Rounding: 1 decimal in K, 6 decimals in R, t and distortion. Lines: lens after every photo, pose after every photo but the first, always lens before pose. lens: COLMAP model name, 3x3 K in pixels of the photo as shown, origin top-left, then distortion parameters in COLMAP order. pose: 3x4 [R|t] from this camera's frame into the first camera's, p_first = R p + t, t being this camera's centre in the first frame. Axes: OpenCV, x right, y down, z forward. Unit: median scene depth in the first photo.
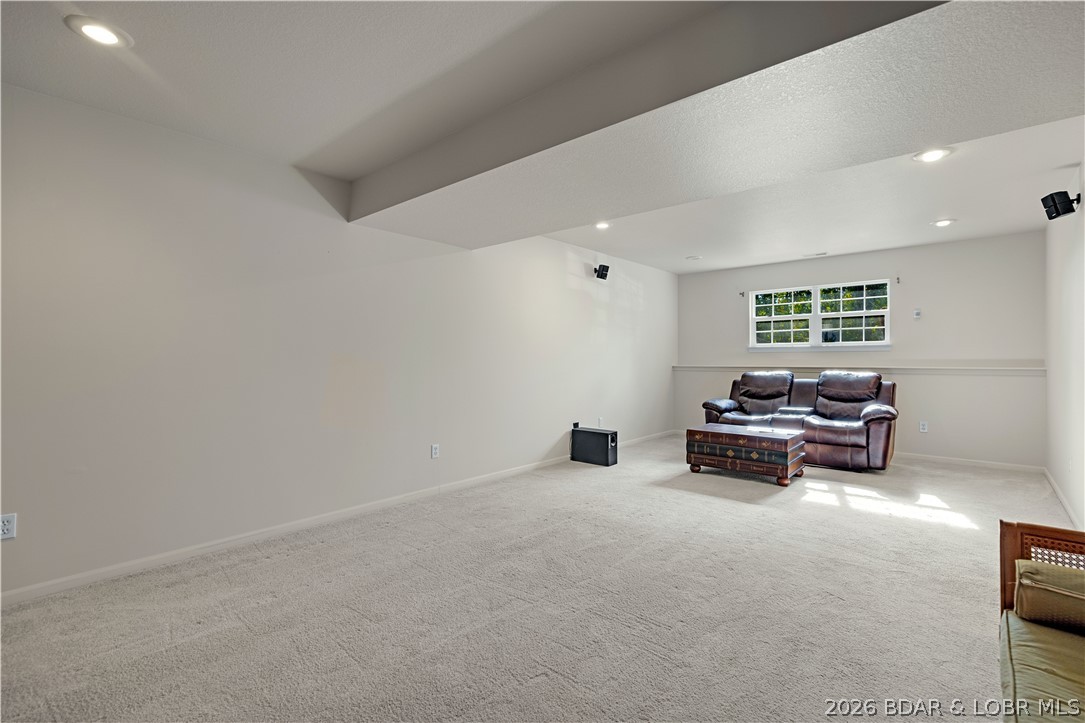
lens RADIAL K [[508.2, 0, 537.1], [0, 508.2, 368.2], [0, 0, 1]] dist [-0.002140, -0.000761]
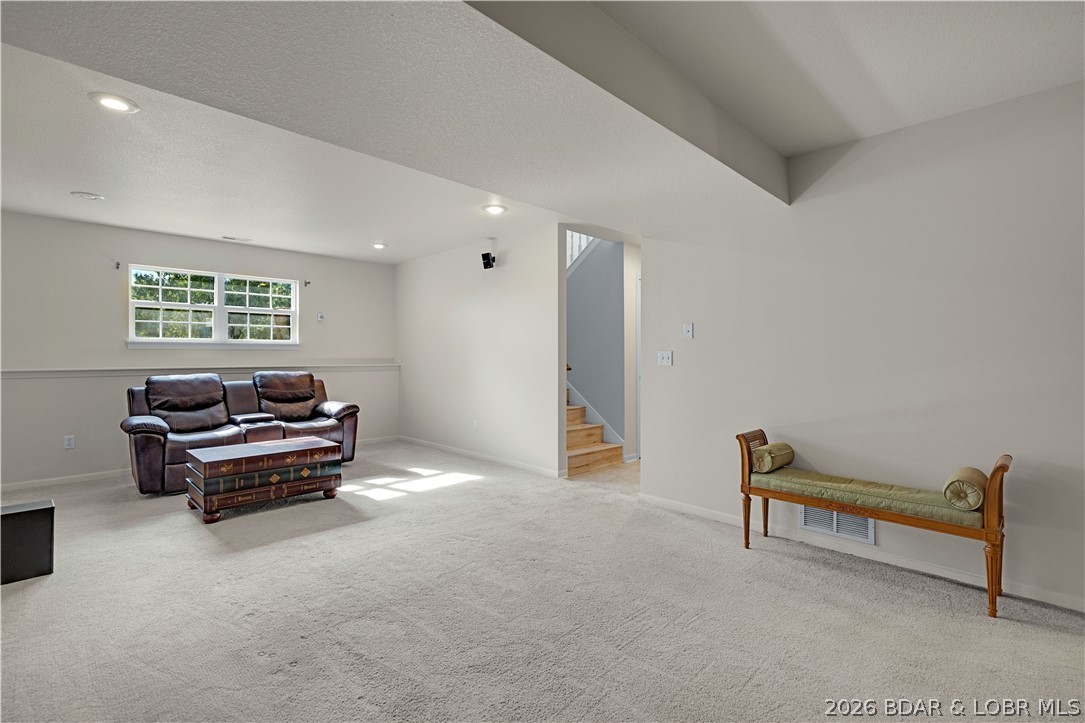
lens RADIAL K [[499.4, 0, 557.1], [0, 499.4, 359.4], [0, 0, 1]] dist [0.001711, 0.000086]
pose [[0.032855, -0.007629, 0.999431, -0.322042], [0.014466, 0.999870, 0.007157, -0.014865], [-0.999355, 0.014223, 0.032961, 0.446588]]
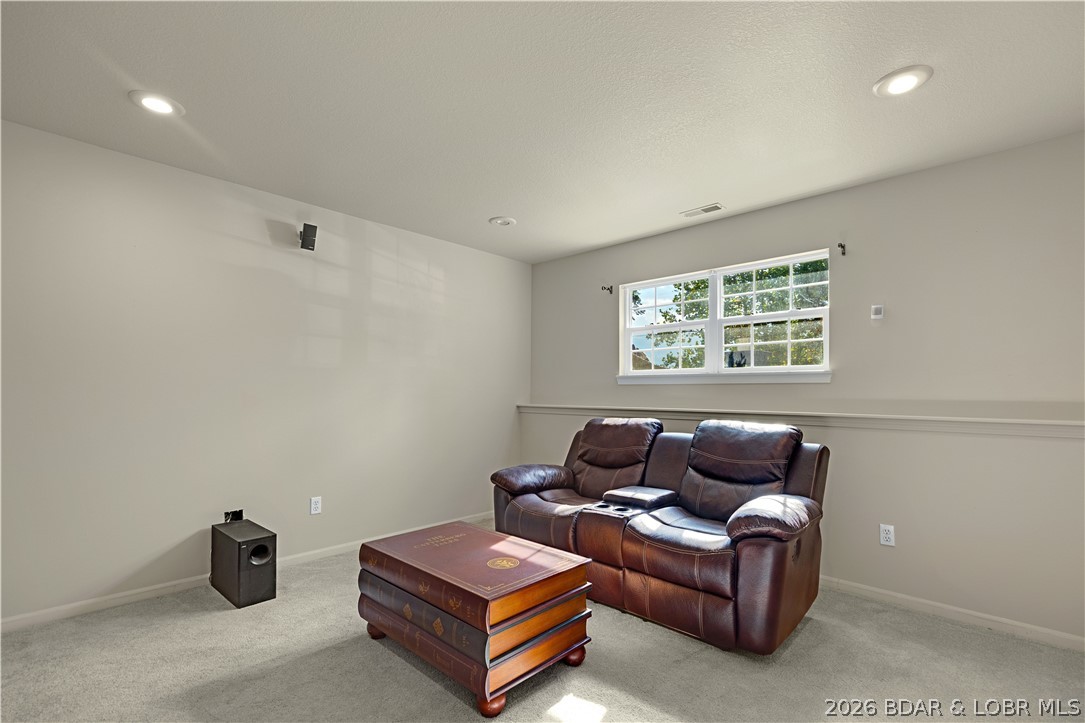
lens RADIAL K [[505.3, 0, 547.6], [0, 505.3, 386.4], [0, 0, 1]] dist [0.015530, -0.000044]
pose [[0.998591, 0.004455, -0.052883, 0.438350], [-0.005700, 0.999710, -0.023406, -0.016834], [0.052763, 0.023675, 0.998326, 0.464603]]
